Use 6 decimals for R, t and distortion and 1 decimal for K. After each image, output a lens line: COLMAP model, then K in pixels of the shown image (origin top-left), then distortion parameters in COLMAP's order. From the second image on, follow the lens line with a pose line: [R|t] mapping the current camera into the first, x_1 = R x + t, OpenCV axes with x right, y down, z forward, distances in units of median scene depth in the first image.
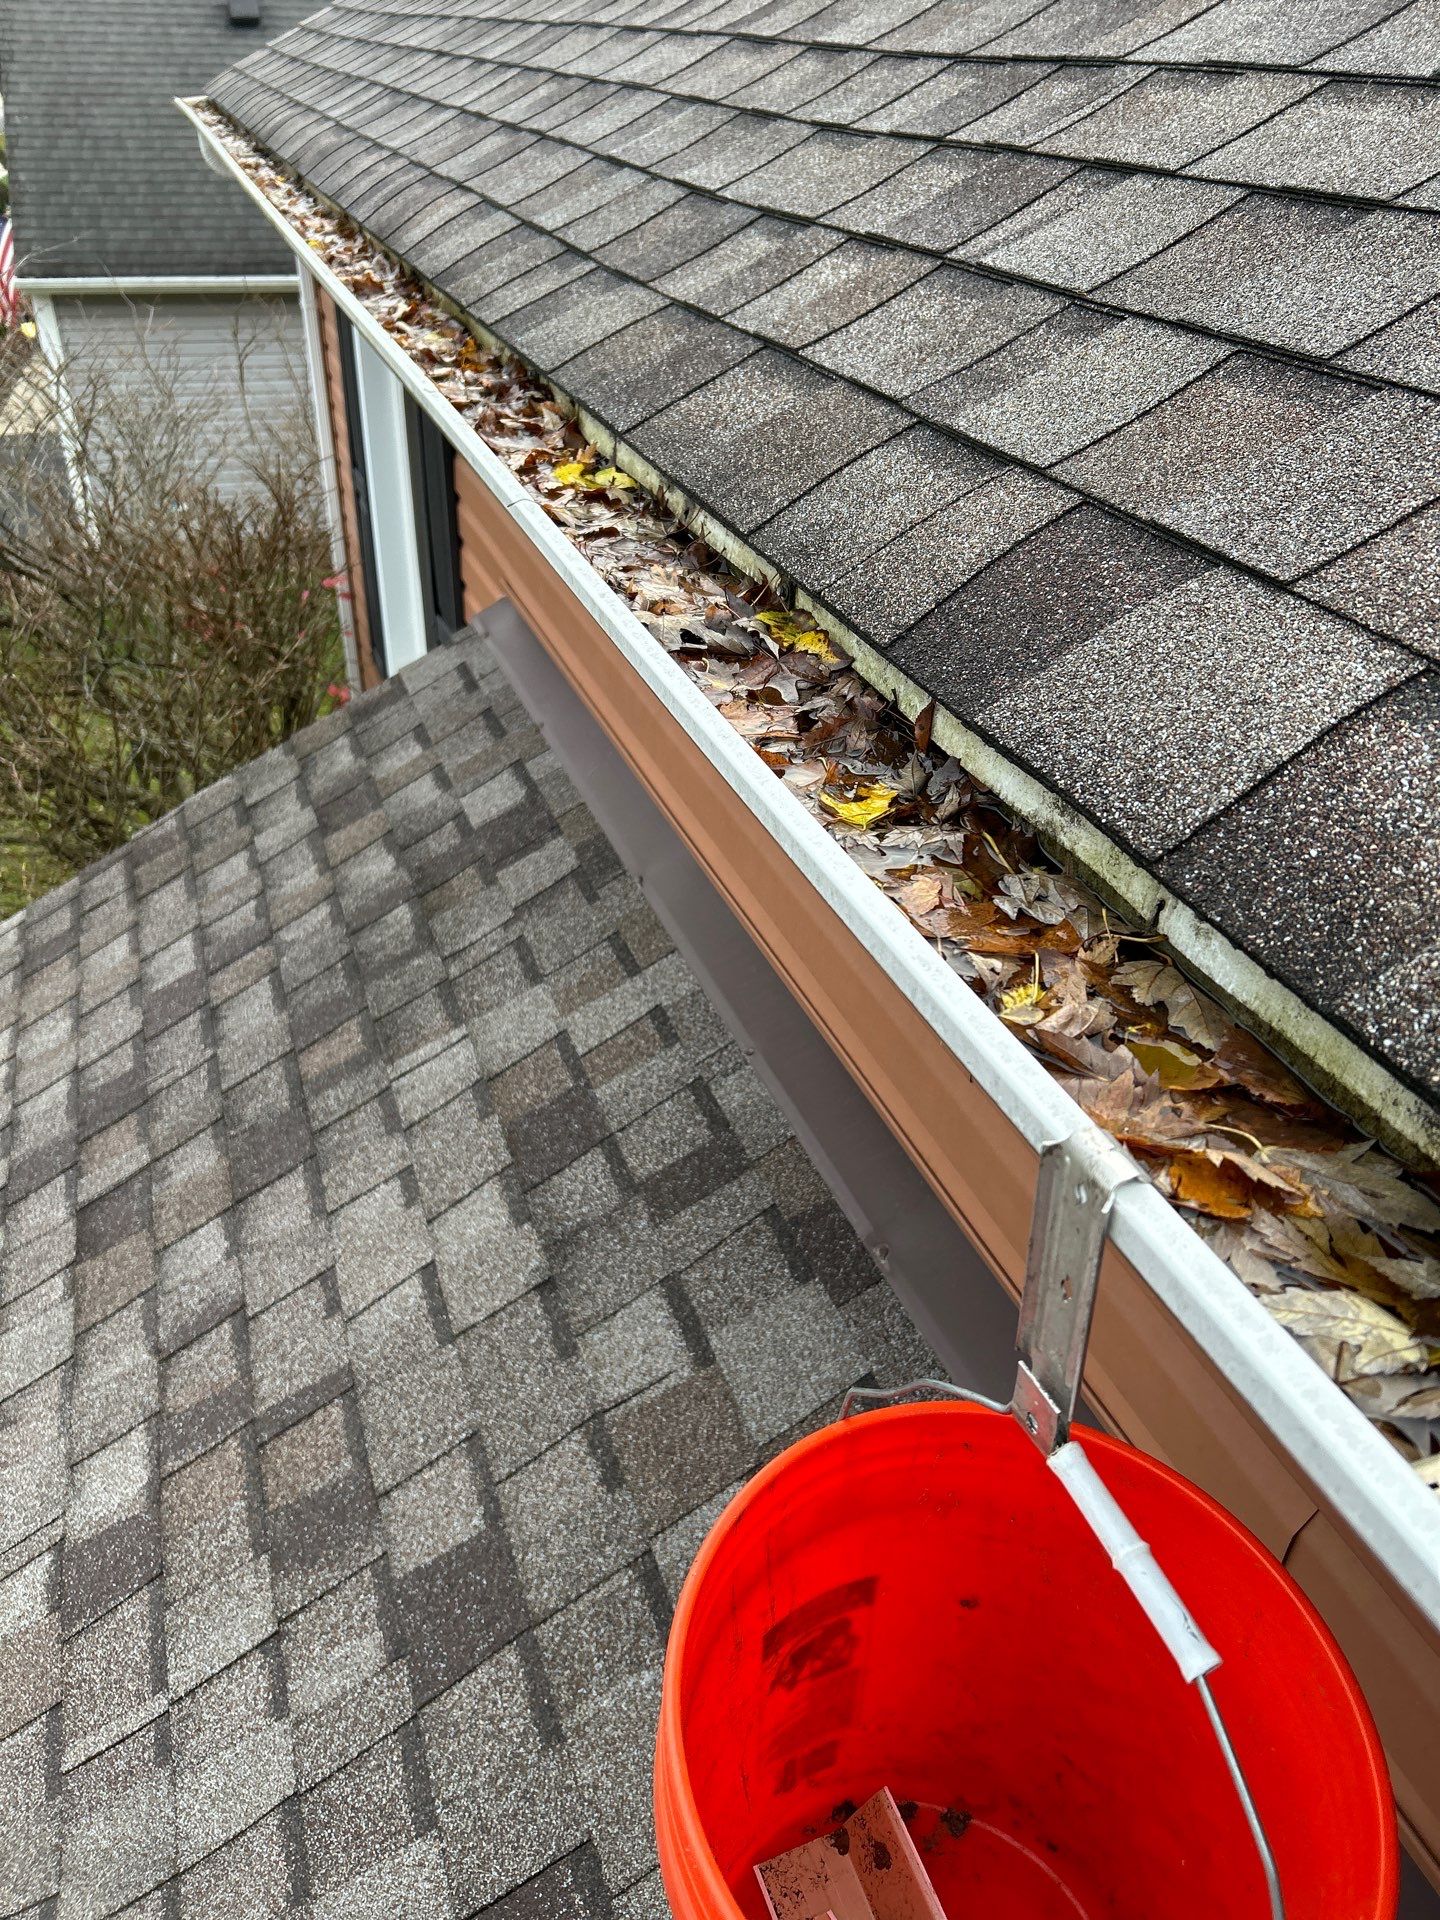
lens RADIAL K [[1560.0, 0, 741.2], [0, 1560.0, 949.9], [0, 0, 1]] dist [0.046076, -0.056930]
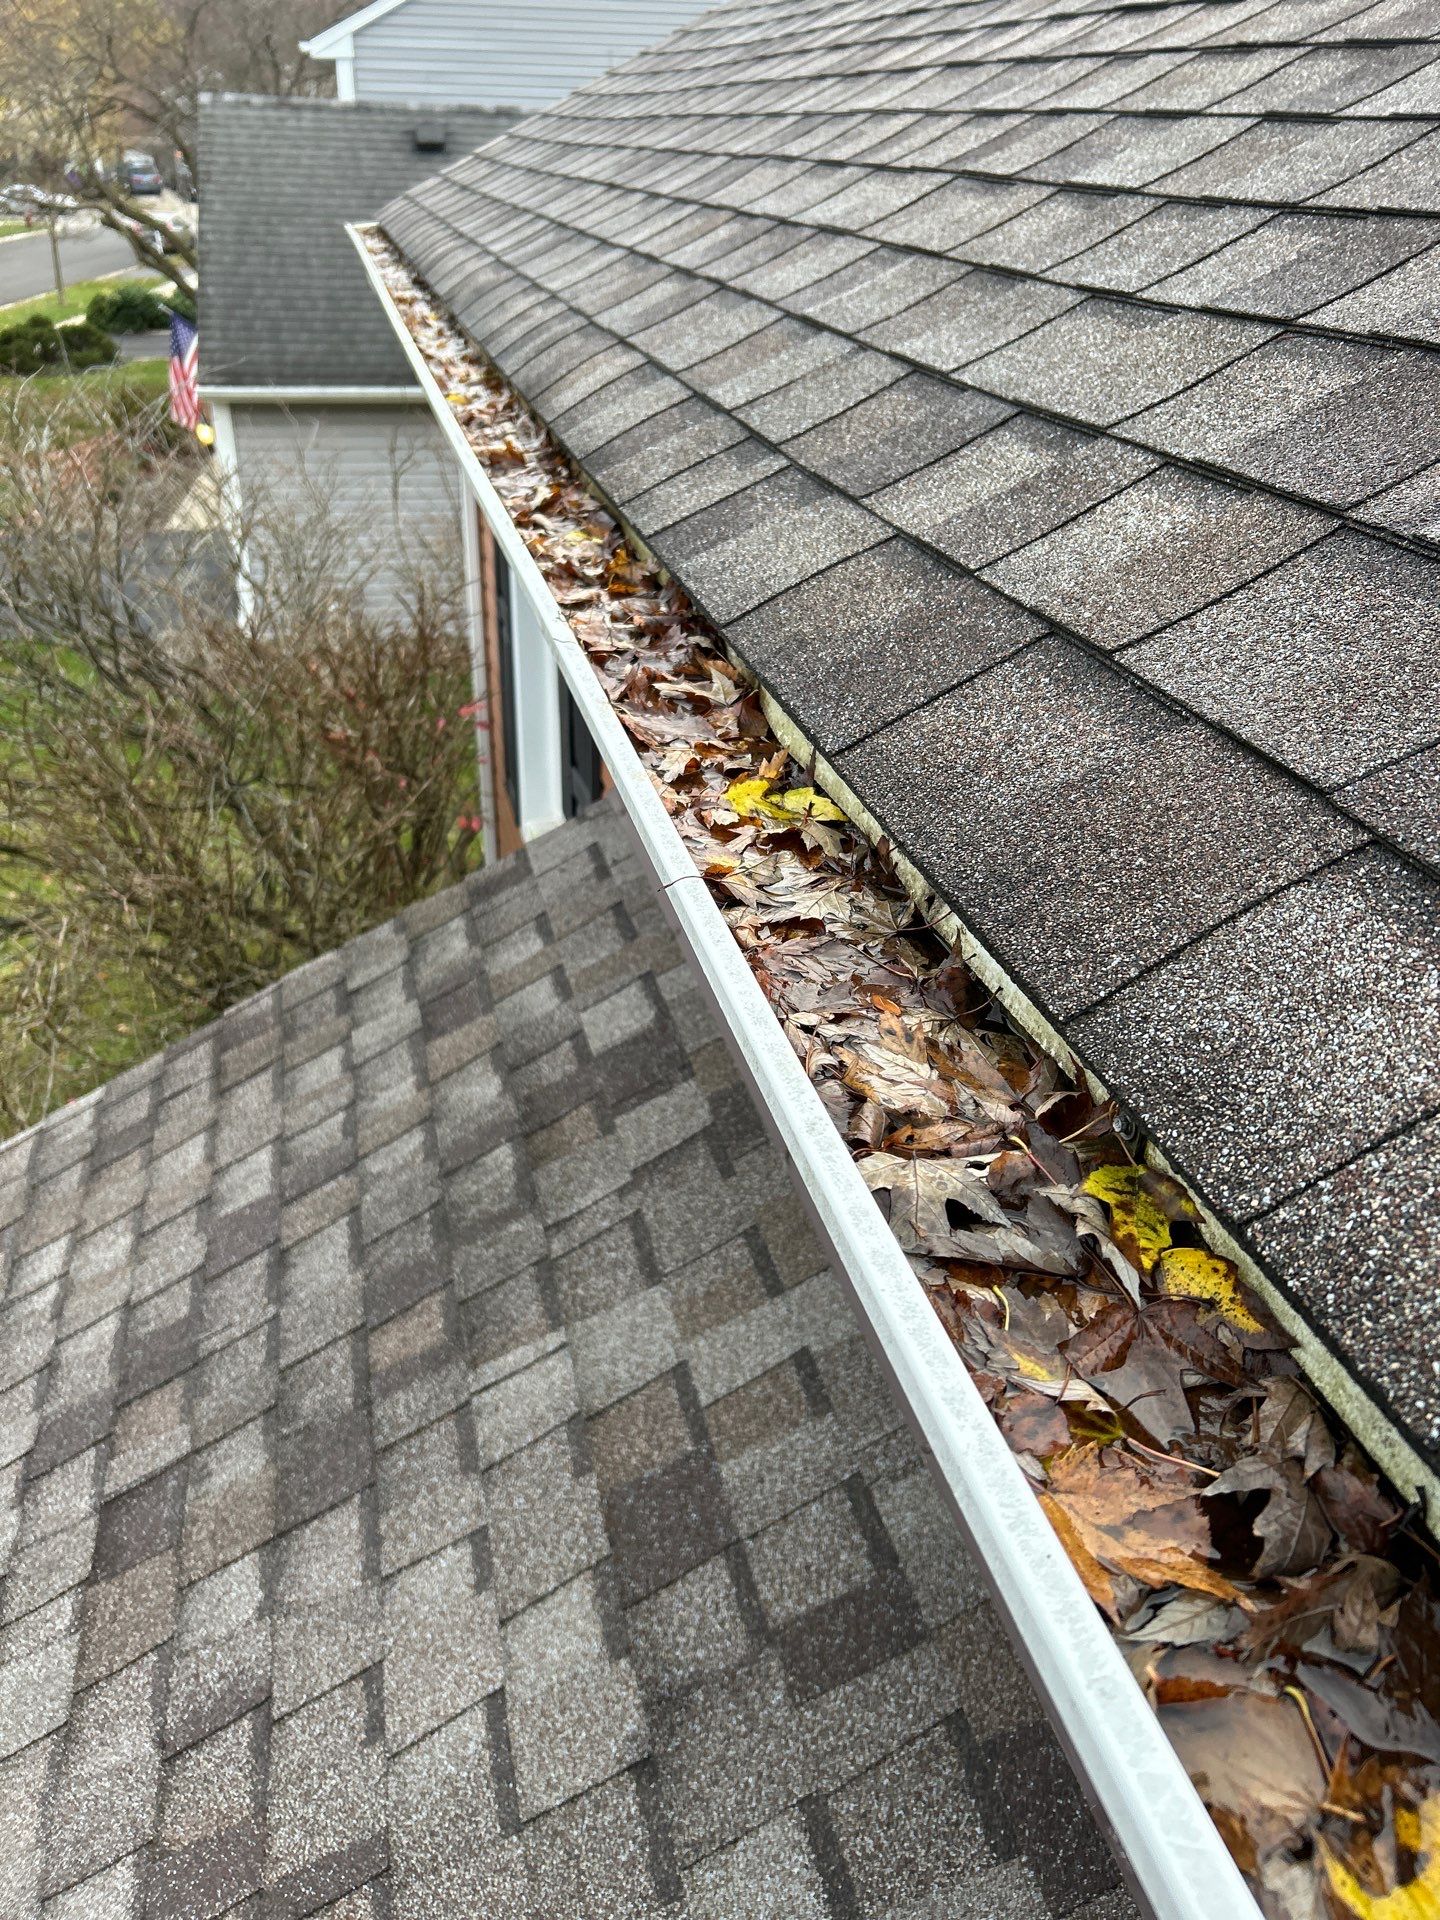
lens RADIAL K [[1590.4, 0, 719.3], [0, 1590.4, 941.2], [0, 0, 1]] dist [0.039010, -0.048019]
pose [[0.994344, 0.048813, -0.094327, -0.032985], [-0.055542, 0.995993, -0.070086, -0.118429], [0.090528, 0.074929, 0.993071, 0.192037]]
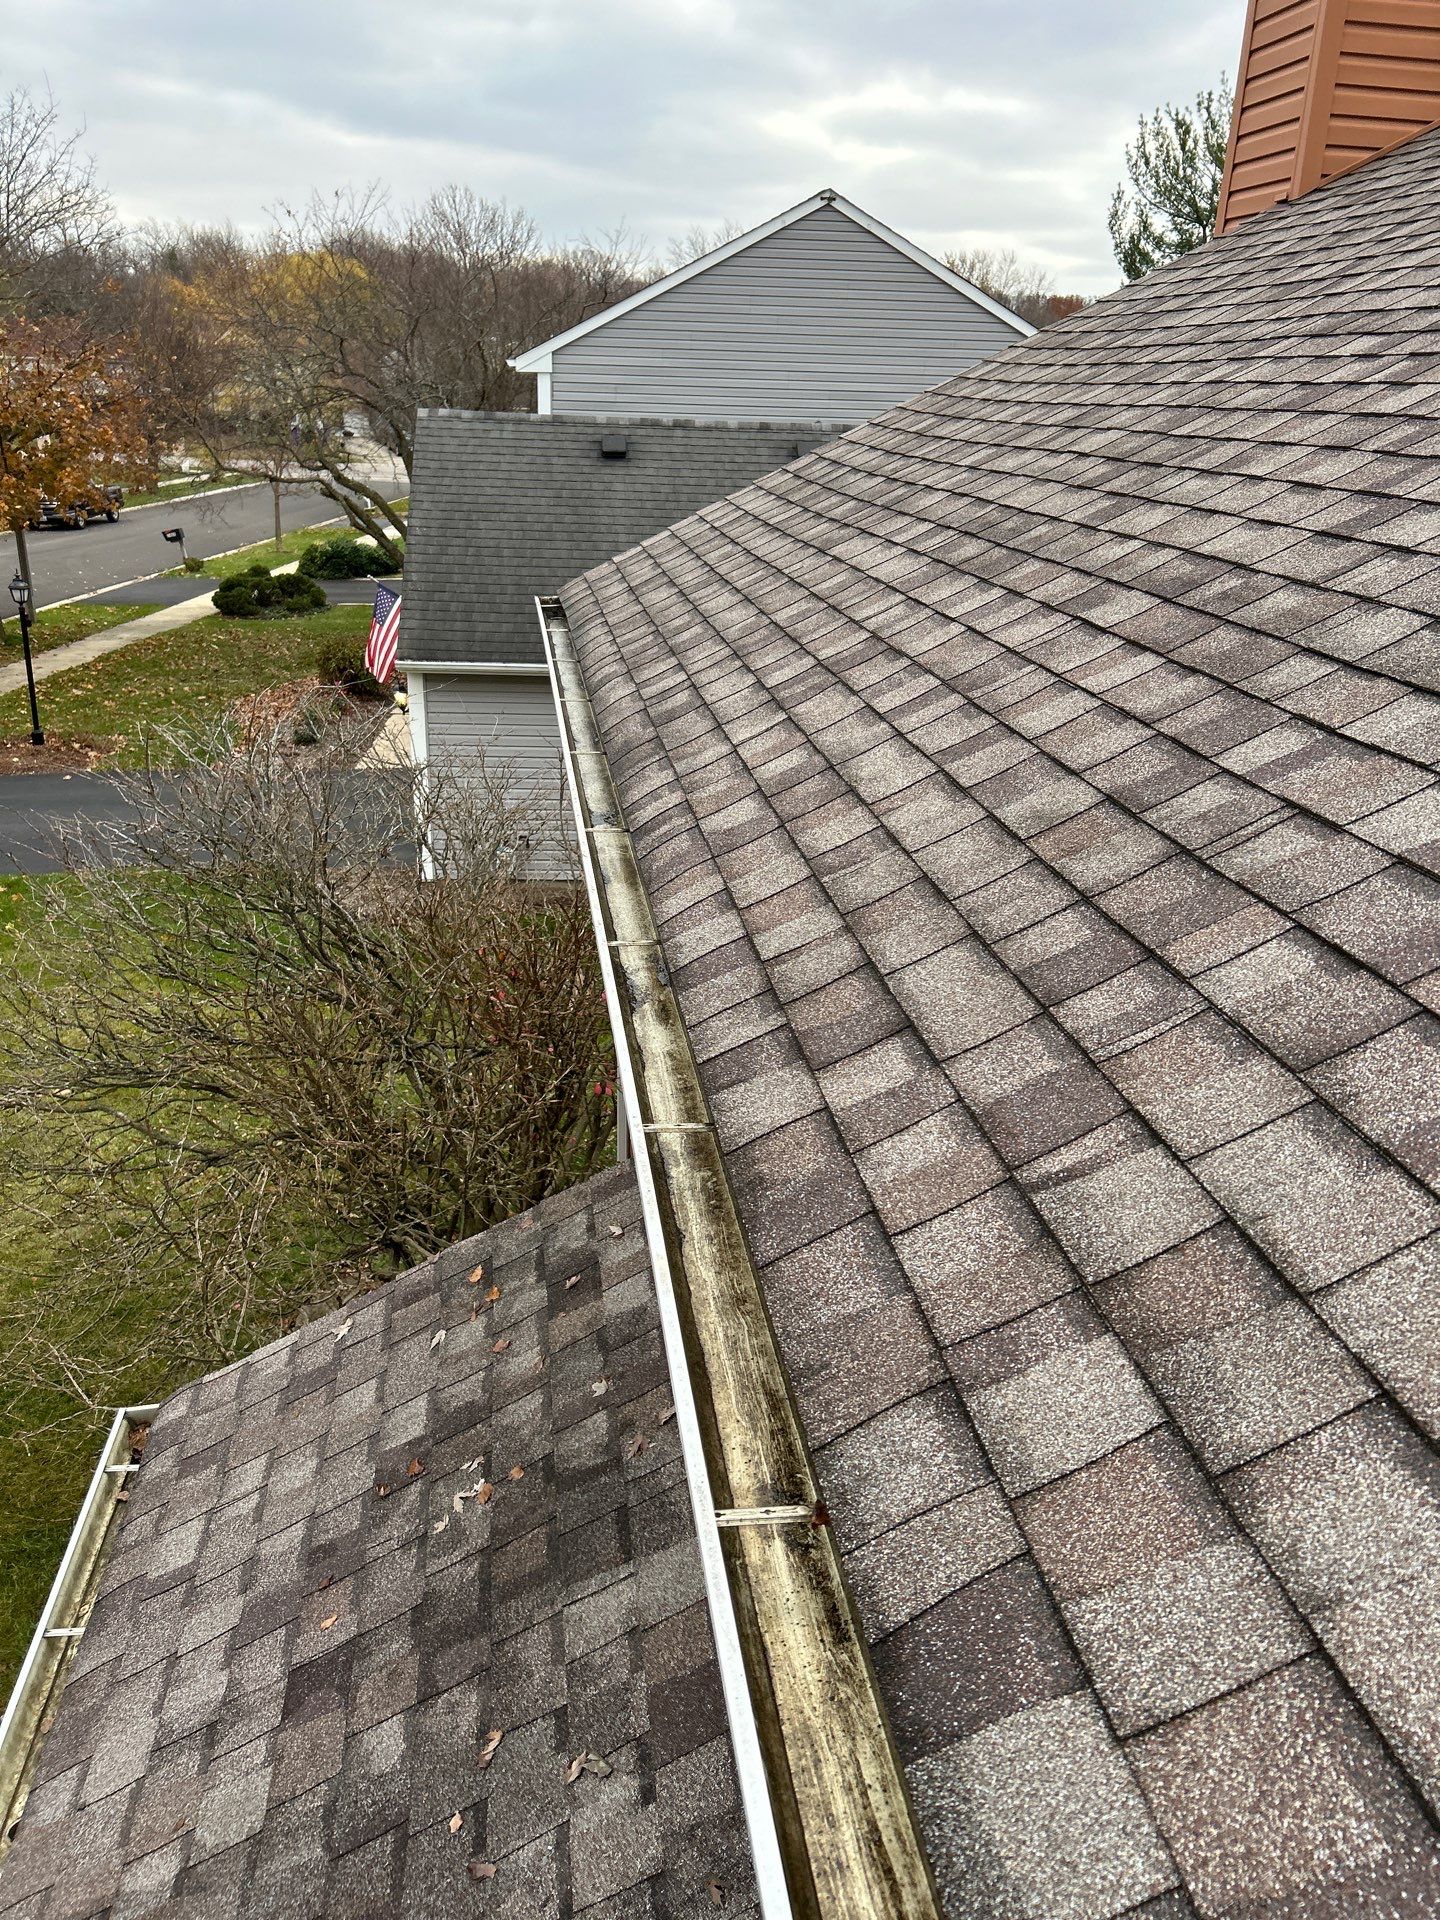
lens RADIAL K [[1525.4, 0, 720.0], [0, 1525.4, 960.0], [0, 0, 1]] dist [0.047026, -0.060547]
pose [[0.979551, 0.076198, -0.186206, 0.066008], [-0.112627, 0.974581, -0.193669, -0.197239], [0.166716, 0.210680, 0.963234, -0.168237]]
